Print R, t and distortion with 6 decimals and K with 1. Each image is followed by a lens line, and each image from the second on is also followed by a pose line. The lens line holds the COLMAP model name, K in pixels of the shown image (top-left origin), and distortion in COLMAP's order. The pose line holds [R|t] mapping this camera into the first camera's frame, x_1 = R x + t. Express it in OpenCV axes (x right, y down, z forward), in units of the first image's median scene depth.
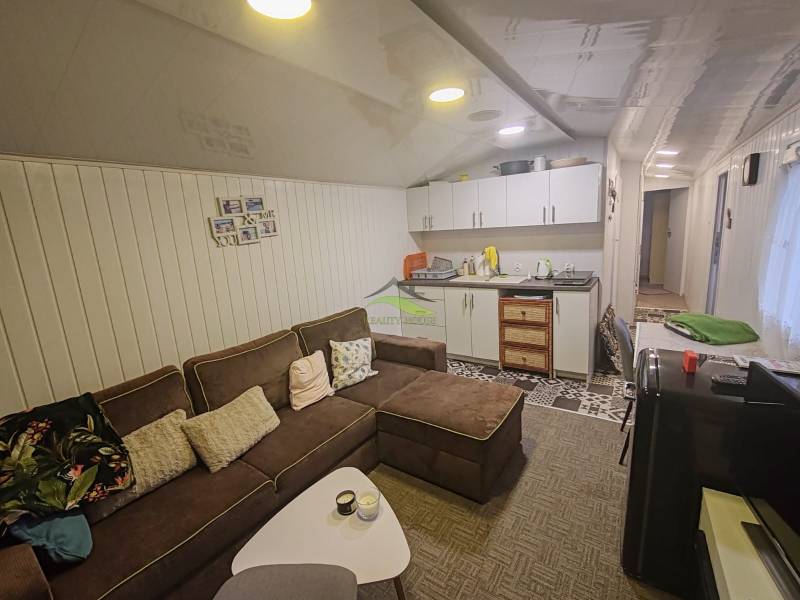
lens RADIAL K [[358.5, 0, 398.7], [0, 358.5, 298.2], [0, 0, 1]] dist [0.001770, 0.000772]
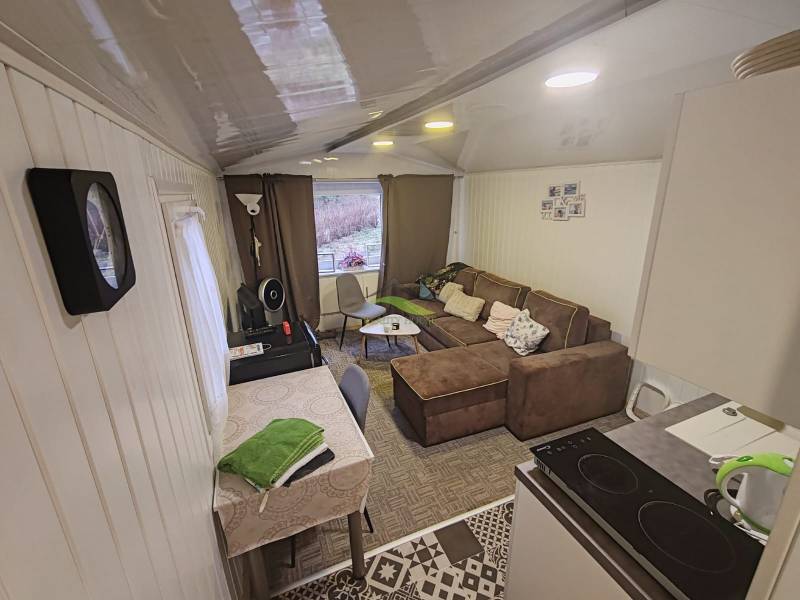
lens RADIAL K [[358.5, 0, 398.7], [0, 358.5, 298.2], [0, 0, 1]] dist [0.001770, 0.000772]
pose [[-0.538498, 0.311091, -0.783098, 0.989055], [-0.117985, 0.892361, 0.435628, -0.393483], [0.834326, 0.326978, -0.443831, 1.172602]]
